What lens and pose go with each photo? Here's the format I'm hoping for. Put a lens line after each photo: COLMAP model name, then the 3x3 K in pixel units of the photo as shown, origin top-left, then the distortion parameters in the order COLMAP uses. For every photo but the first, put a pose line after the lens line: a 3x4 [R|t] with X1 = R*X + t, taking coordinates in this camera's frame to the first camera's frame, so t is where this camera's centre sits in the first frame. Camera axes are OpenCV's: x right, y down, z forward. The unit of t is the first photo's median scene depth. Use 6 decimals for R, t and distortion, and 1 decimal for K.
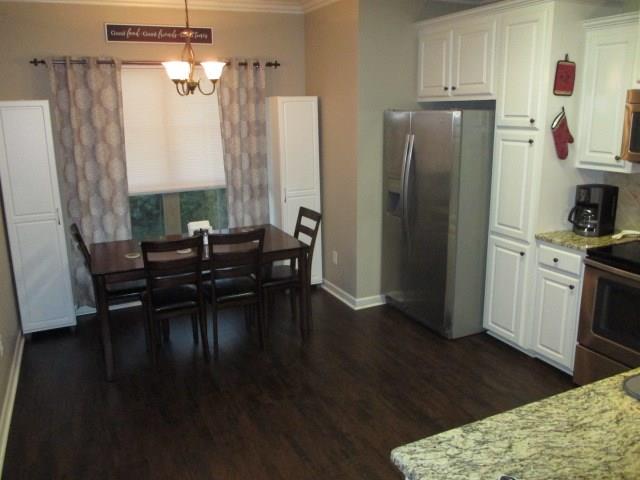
lens RADIAL K [[536.1, 0, 323.6], [0, 536.1, 226.4], [0, 0, 1]] dist [-0.031604, 0.008844]
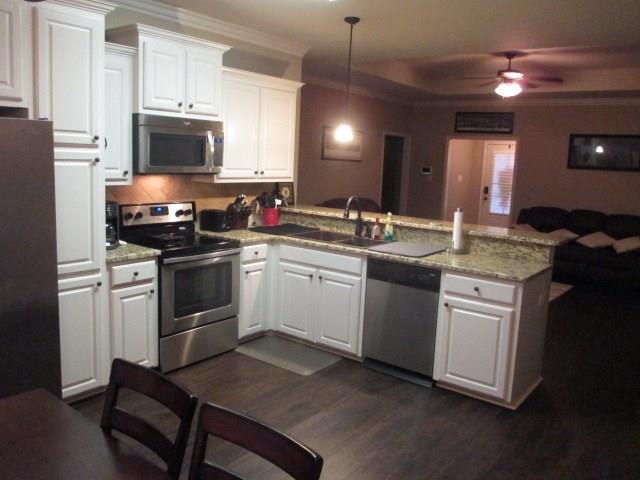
lens RADIAL K [[536.1, 0, 326.0], [0, 536.1, 237.9], [0, 0, 1]] dist [-0.031604, 0.008844]
pose [[-0.457572, -0.149021, 0.876596, -0.560804], [0.152107, 0.958206, 0.242292, -0.176939], [-0.876066, 0.244202, -0.415781, 0.978574]]
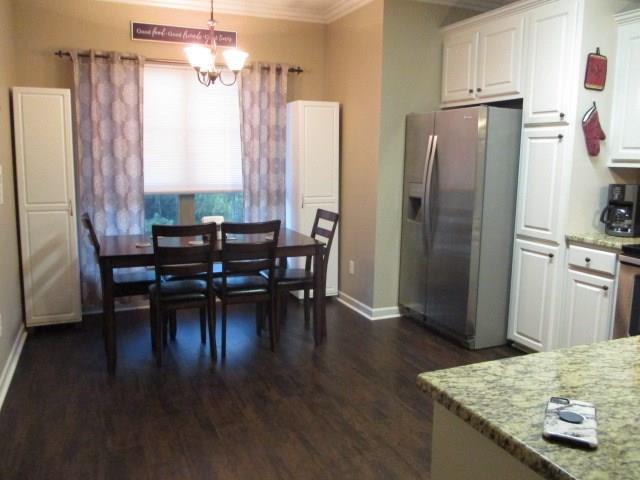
lens RADIAL K [[536.1, 0, 322.4], [0, 536.1, 227.3], [0, 0, 1]] dist [-0.031604, 0.008844]
pose [[0.998881, 0.033446, -0.033451, -0.001766], [-0.036192, 0.995709, -0.085165, 0.092028], [0.030459, 0.086281, 0.995805, 0.042564]]
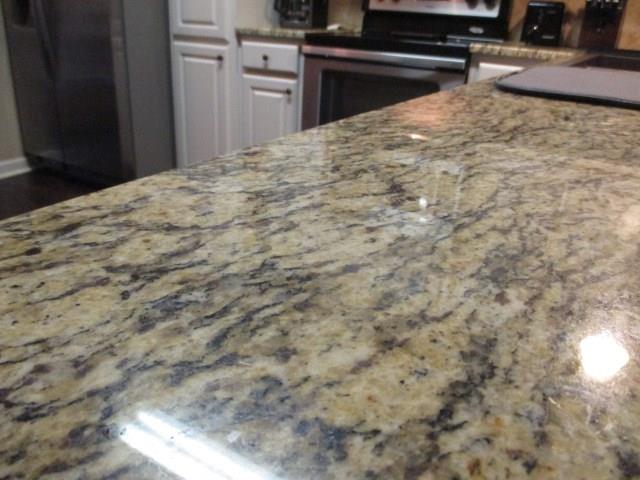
lens RADIAL K [[536.1, 0, 323.1], [0, 536.1, 215.1], [0, 0, 1]] dist [-0.031604, 0.008844]
pose [[0.833743, -0.154745, 0.530024, 0.069761], [0.068274, 0.981451, 0.179146, 0.133974], [-0.547915, -0.113175, 0.828843, 0.288591]]
